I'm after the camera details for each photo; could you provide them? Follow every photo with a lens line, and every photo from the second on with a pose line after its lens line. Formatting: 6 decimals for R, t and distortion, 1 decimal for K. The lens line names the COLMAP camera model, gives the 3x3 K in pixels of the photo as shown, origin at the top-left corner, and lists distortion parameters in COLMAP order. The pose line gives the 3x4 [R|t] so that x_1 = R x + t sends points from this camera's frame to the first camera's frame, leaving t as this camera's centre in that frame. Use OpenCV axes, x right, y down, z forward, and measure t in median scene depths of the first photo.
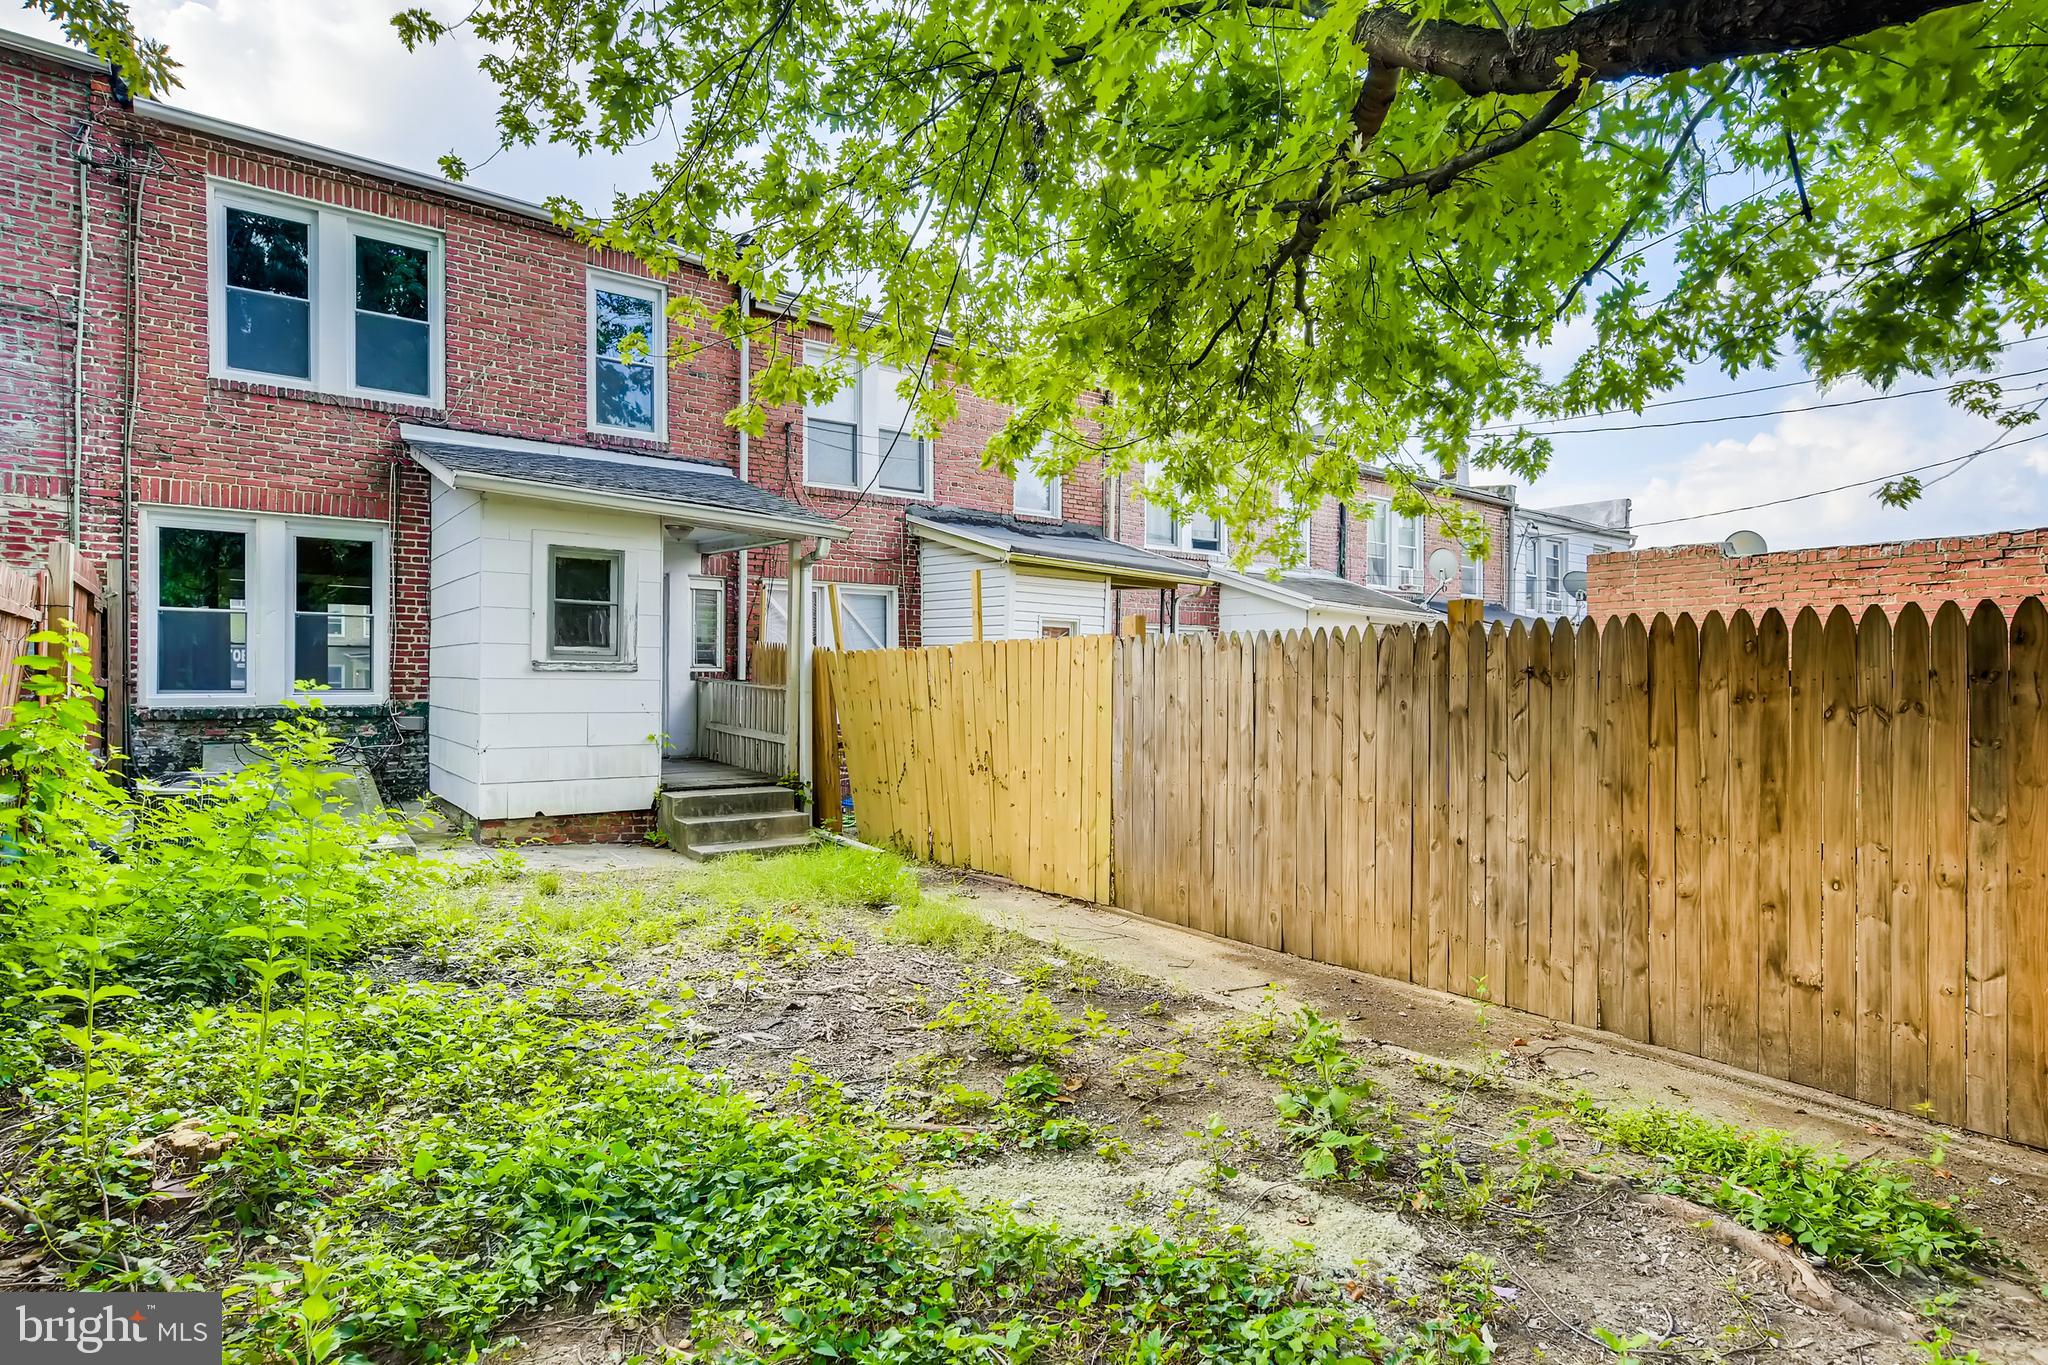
lens RADIAL K [[1070.8, 0, 1025.5], [0, 1070.8, 684.3], [0, 0, 1]] dist [-0.003169, 0.002482]
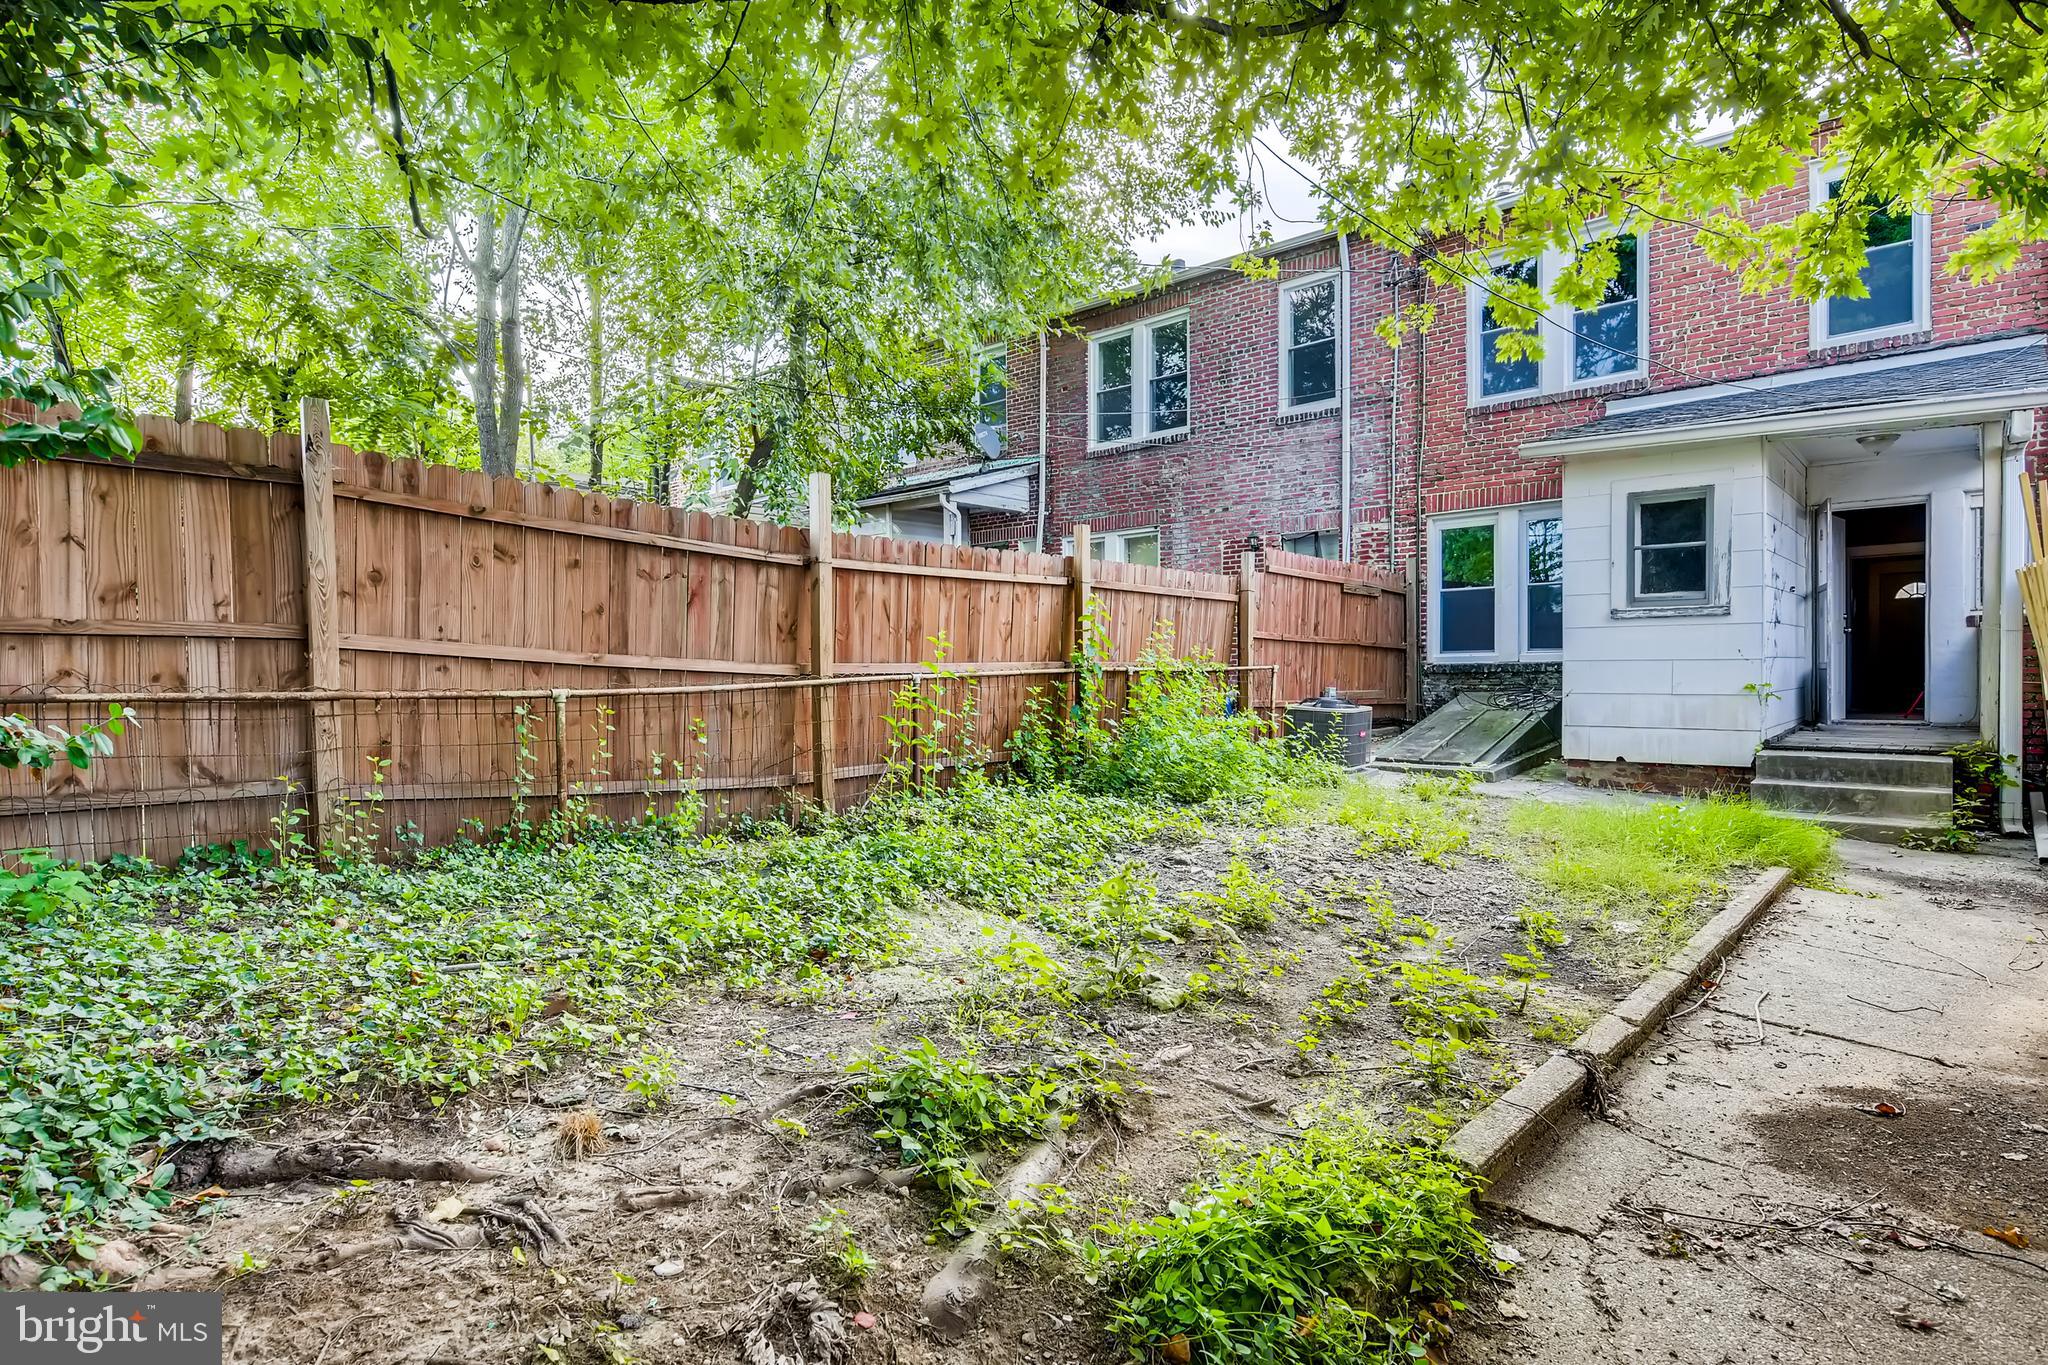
lens RADIAL K [[1070.8, 0, 1025.4], [0, 1070.8, 687.7], [0, 0, 1]] dist [-0.003169, 0.002482]
pose [[0.166838, 0.002455, -0.985981, 0.440131], [0.004211, 0.999986, 0.003203, 0.045811], [0.985975, -0.004686, 0.166826, 0.260258]]
